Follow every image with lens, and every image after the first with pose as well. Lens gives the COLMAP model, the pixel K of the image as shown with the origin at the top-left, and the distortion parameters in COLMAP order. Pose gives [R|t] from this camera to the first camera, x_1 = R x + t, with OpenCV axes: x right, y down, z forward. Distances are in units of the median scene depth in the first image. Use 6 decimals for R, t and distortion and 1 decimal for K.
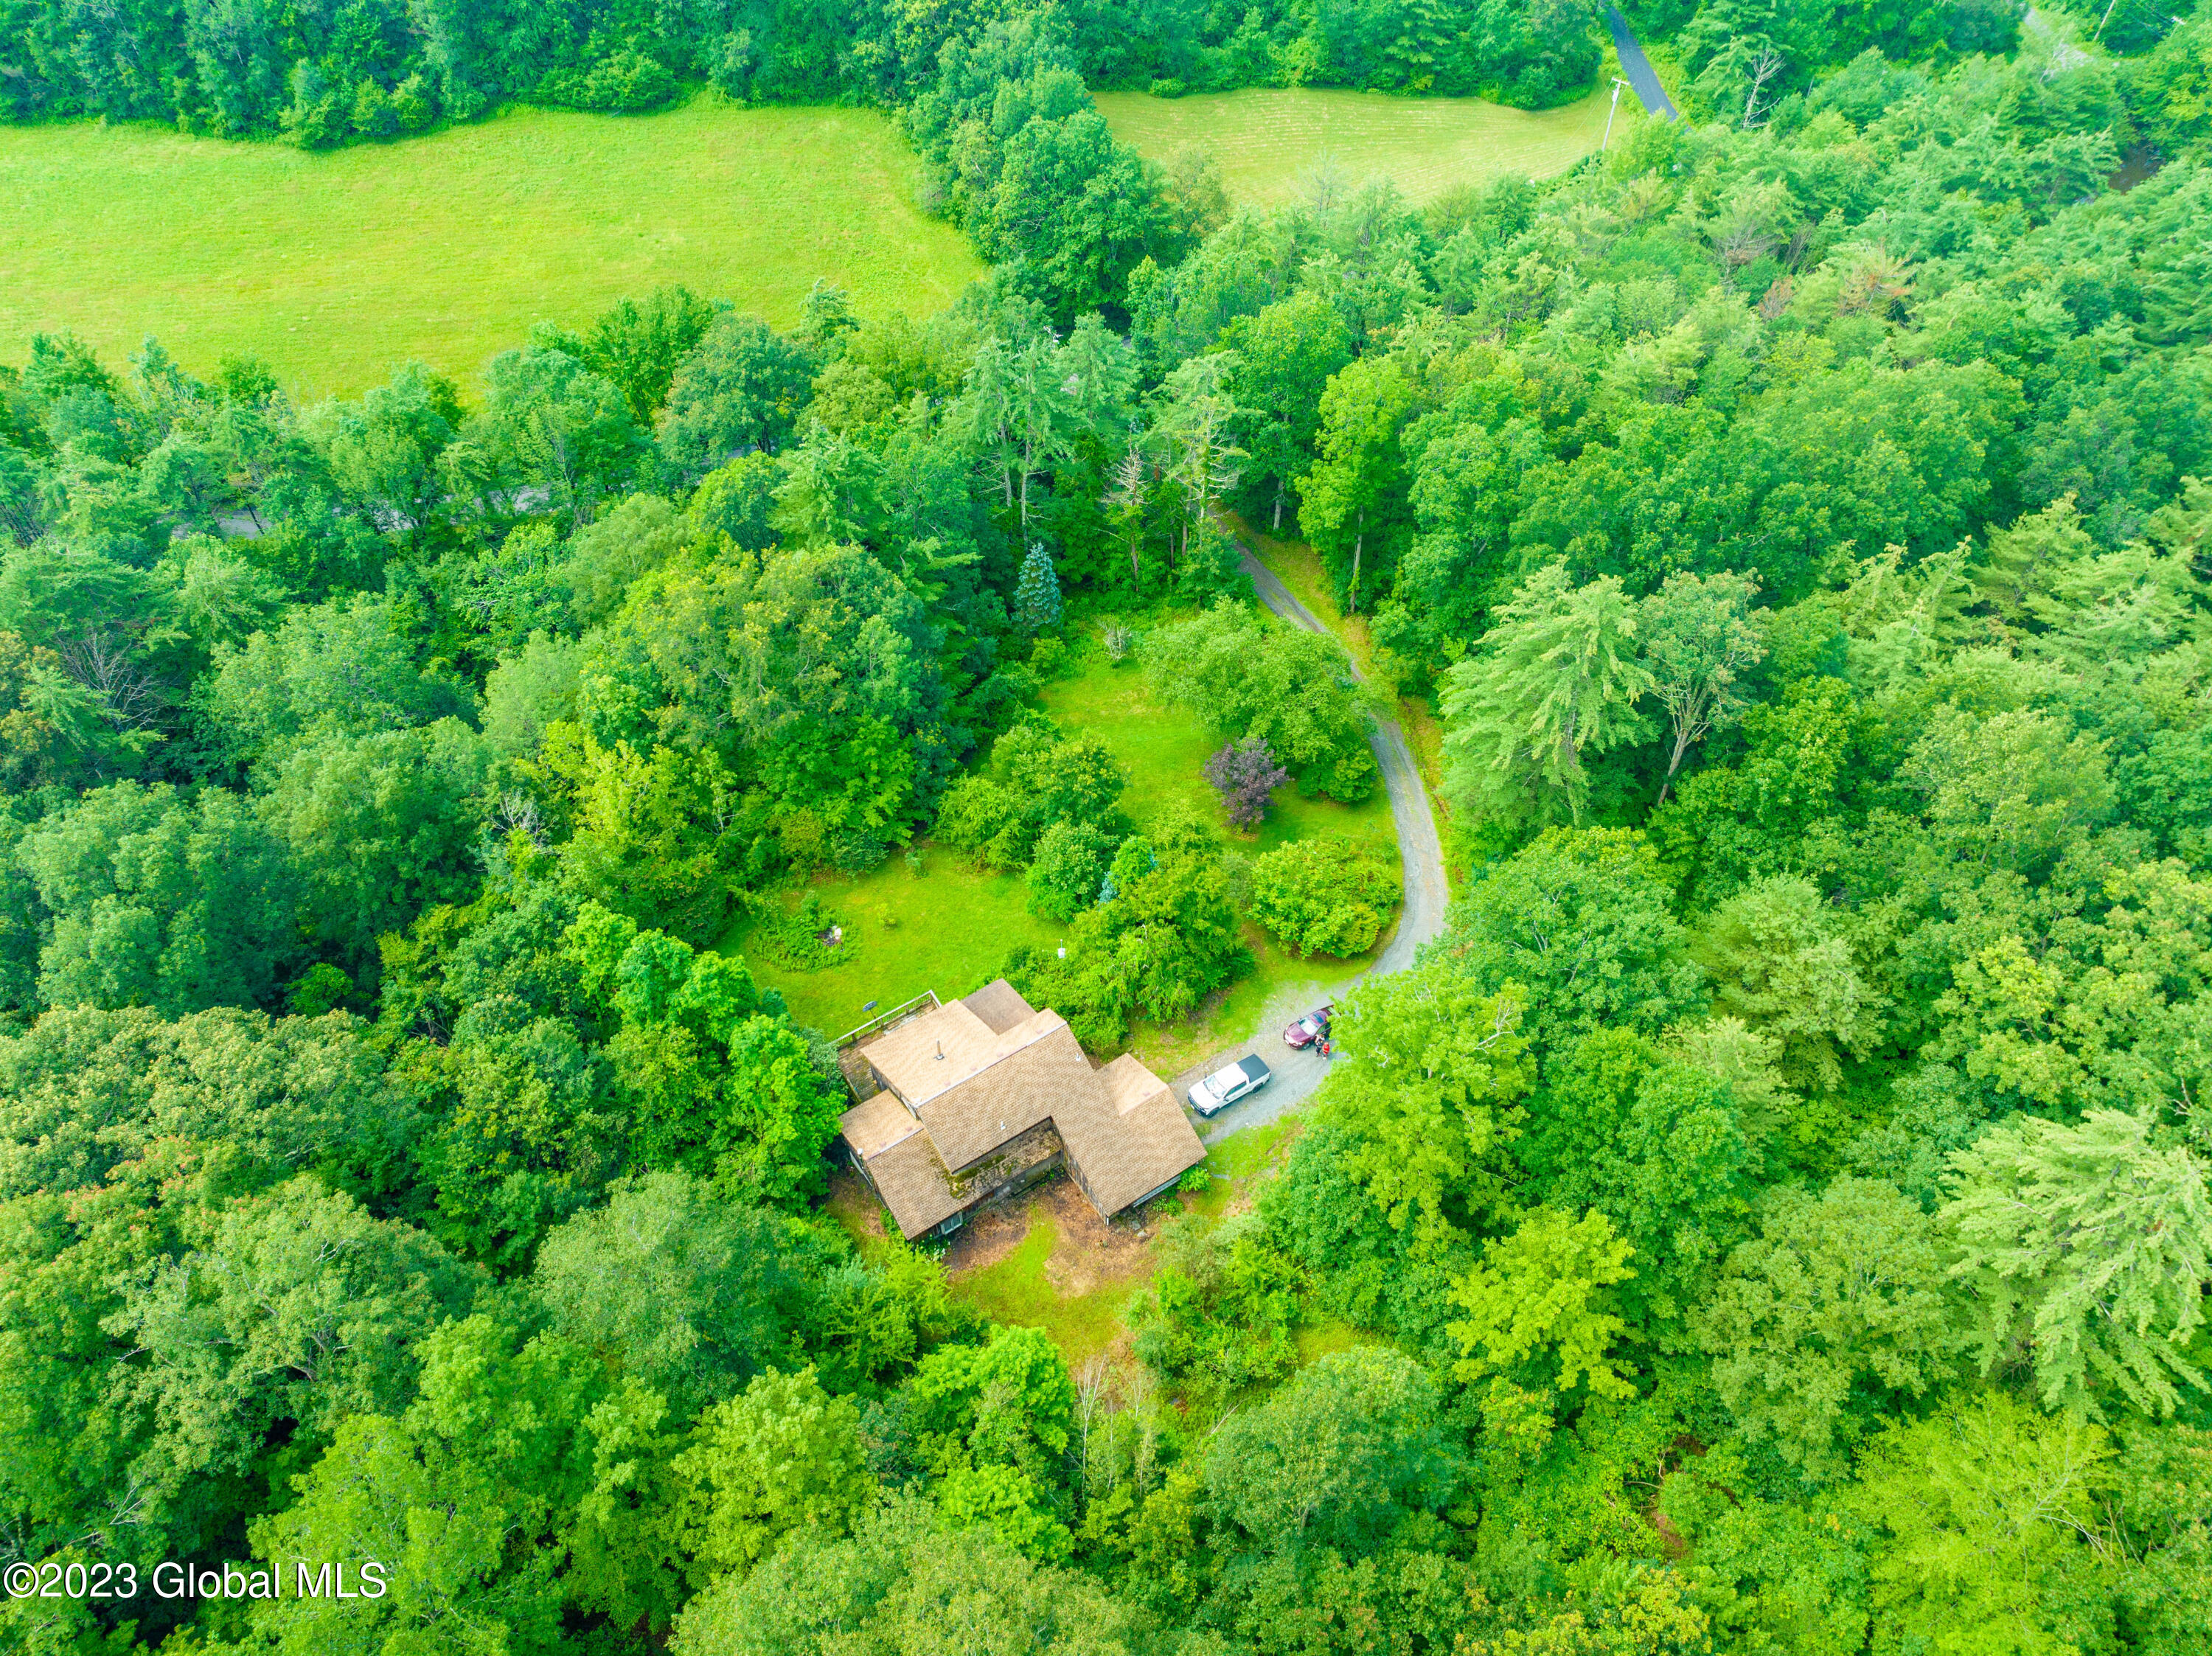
lens RADIAL K [[1574.8, 0, 1110.2], [0, 1574.8, 829.5], [0, 0, 1]] dist [-0.039976, 0.010798]
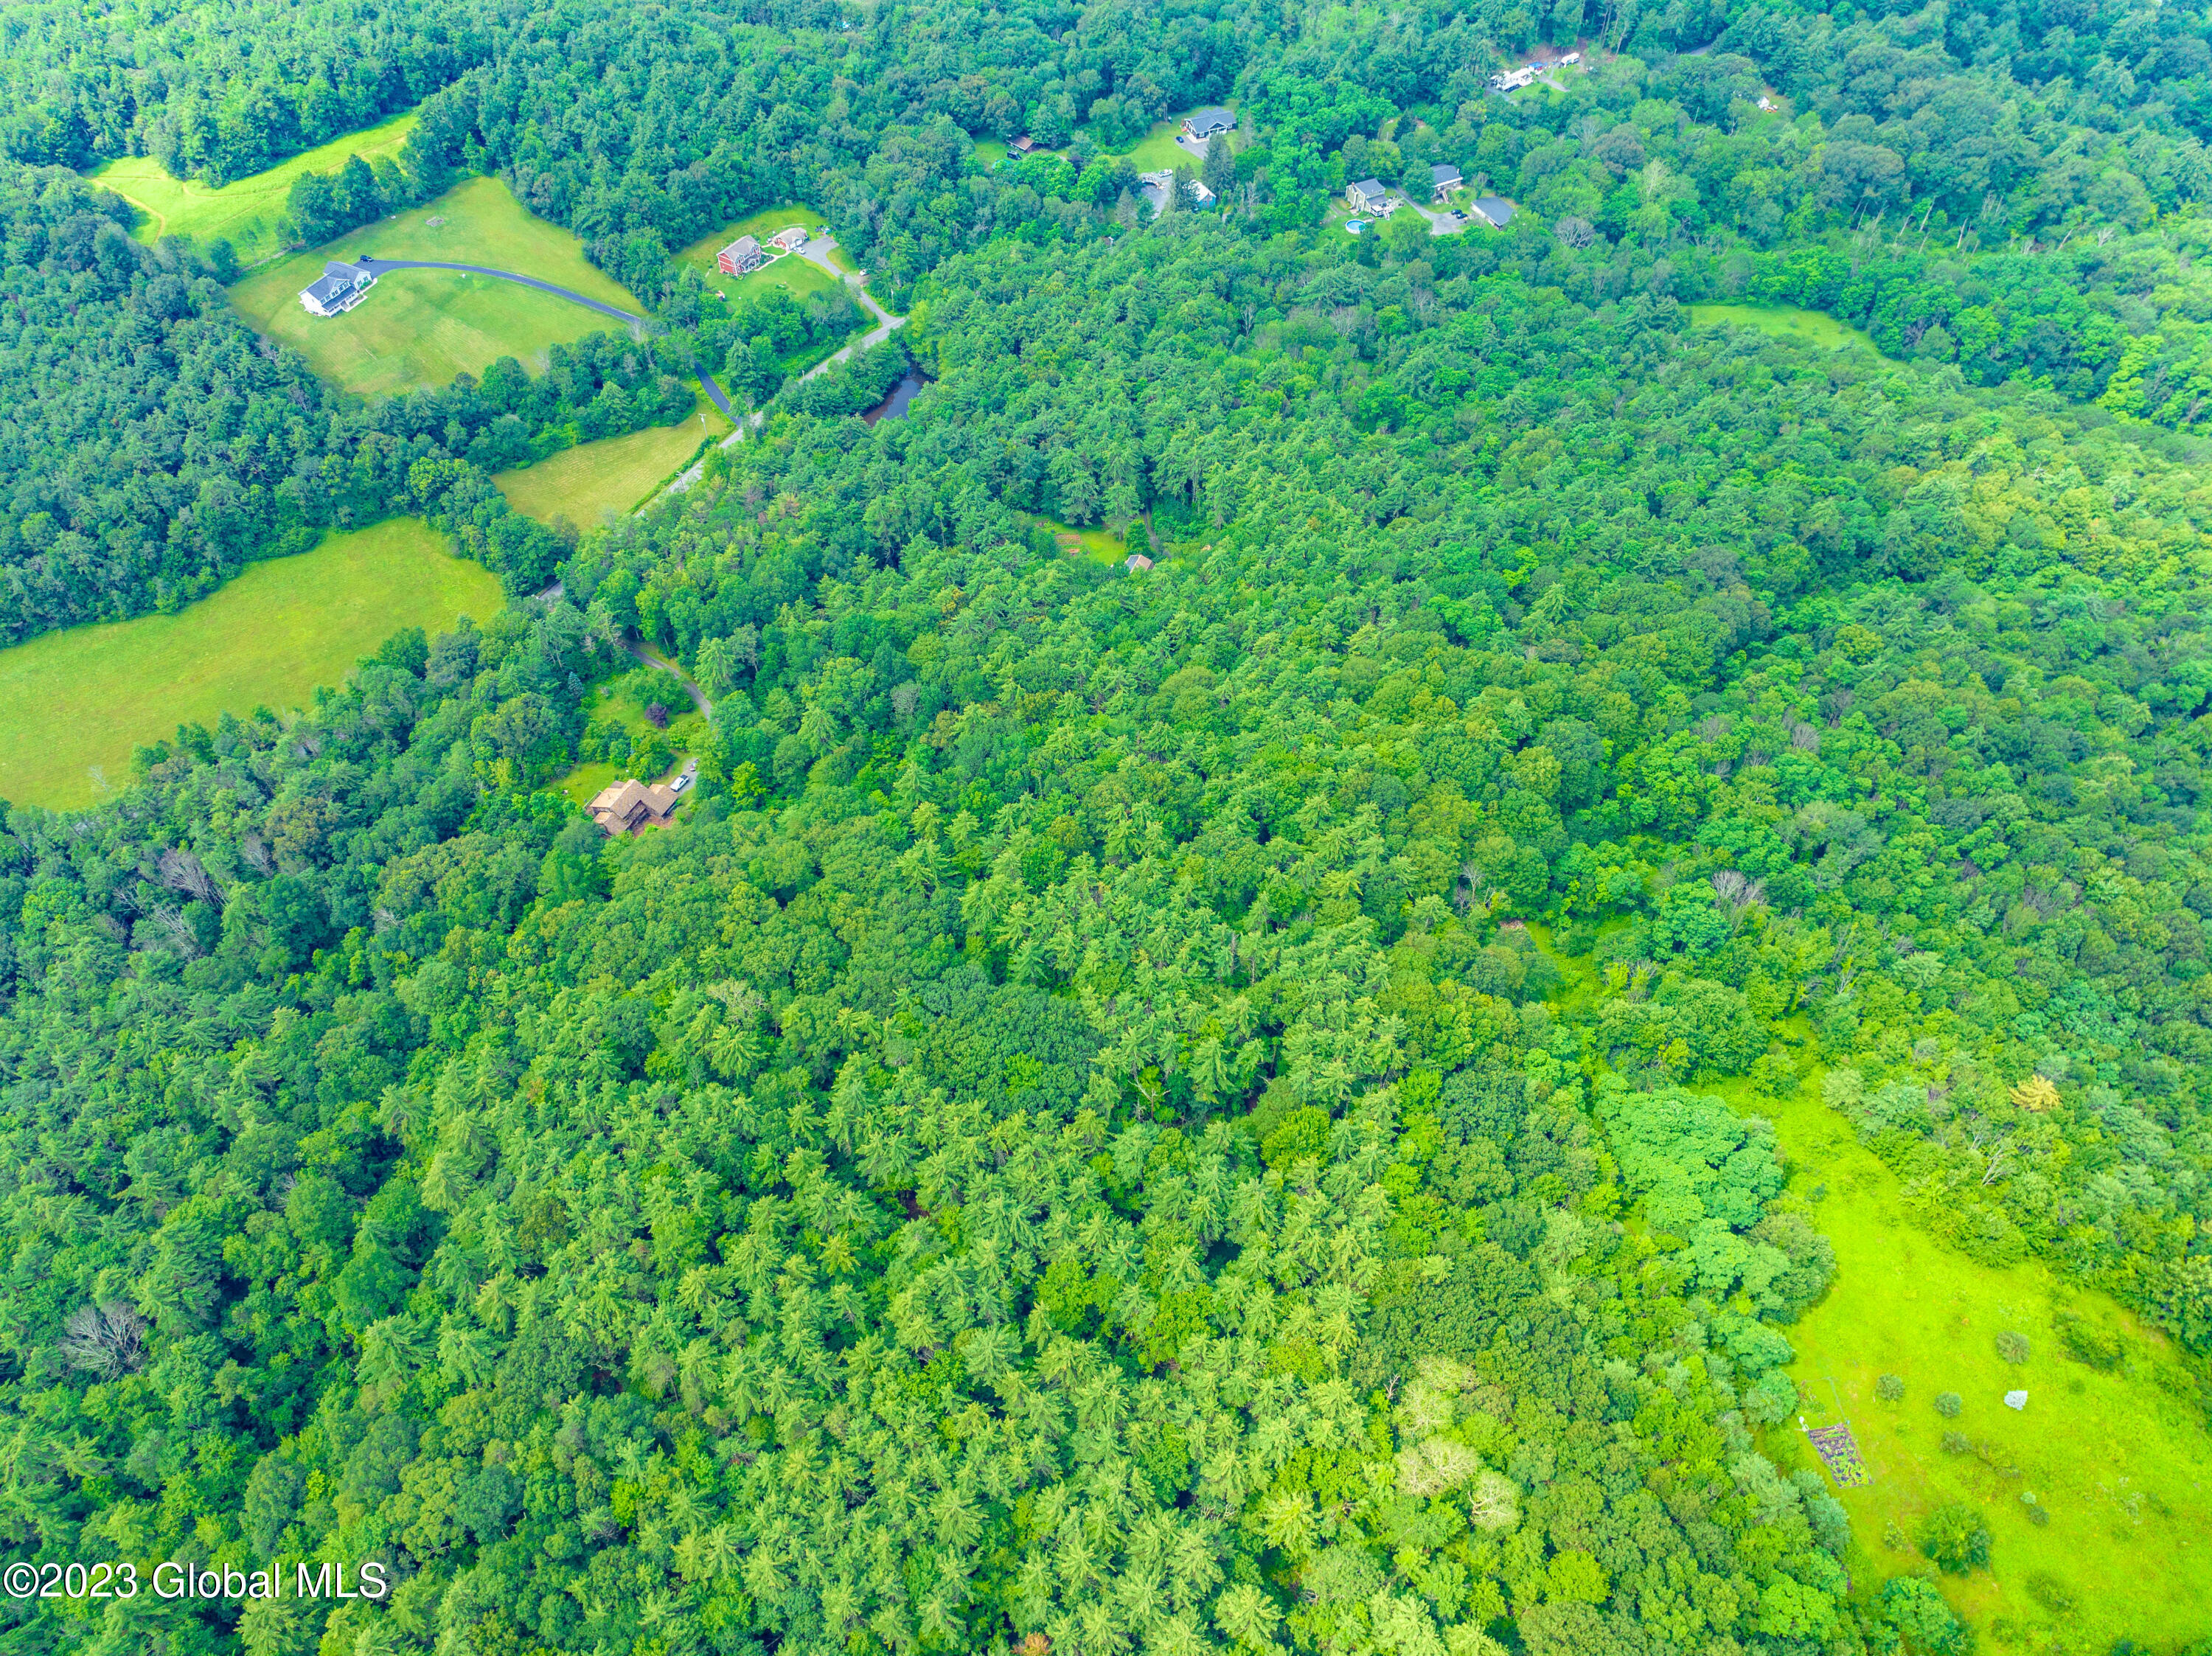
lens RADIAL K [[1574.8, 0, 1110.3], [0, 1574.8, 823.2], [0, 0, 1]] dist [-0.039976, 0.010798]
pose [[0.877837, -0.371388, 0.302446, -0.162321], [0.363177, 0.927816, 0.085207, 0.241511], [-0.312259, 0.035044, 0.949350, -2.435721]]
